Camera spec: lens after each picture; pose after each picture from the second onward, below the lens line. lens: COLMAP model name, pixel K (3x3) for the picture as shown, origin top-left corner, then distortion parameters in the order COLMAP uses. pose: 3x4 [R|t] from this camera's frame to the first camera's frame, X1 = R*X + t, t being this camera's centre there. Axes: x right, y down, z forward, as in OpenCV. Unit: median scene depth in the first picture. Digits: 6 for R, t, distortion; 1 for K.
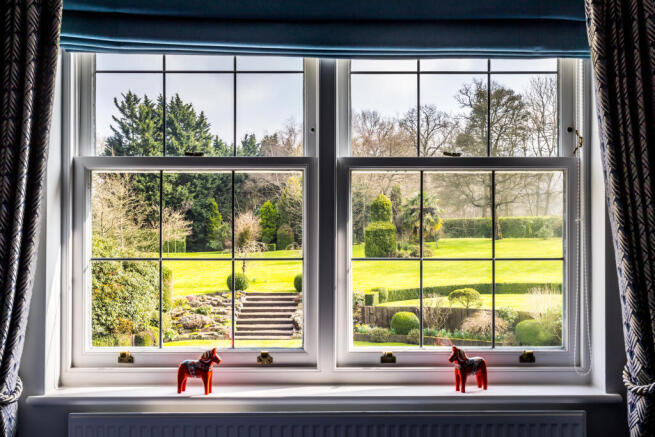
lens RADIAL K [[746.5, 0, 327.5], [0, 746.5, 218.5], [0, 0, 1]] dist [-0.003074, -0.004578]
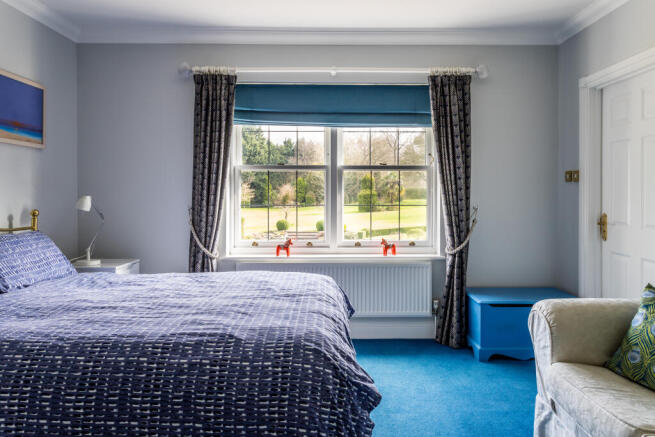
lens RADIAL K [[466.3, 0, 328.5], [0, 466.3, 192.4], [0, 0, 1]] dist [-0.000009, -0.000018]
pose [[0.999863, -0.001002, -0.016521, 0.007753], [0.001177, 0.999943, 0.010581, -0.006471], [0.016509, -0.010599, 0.999808, -0.595695]]
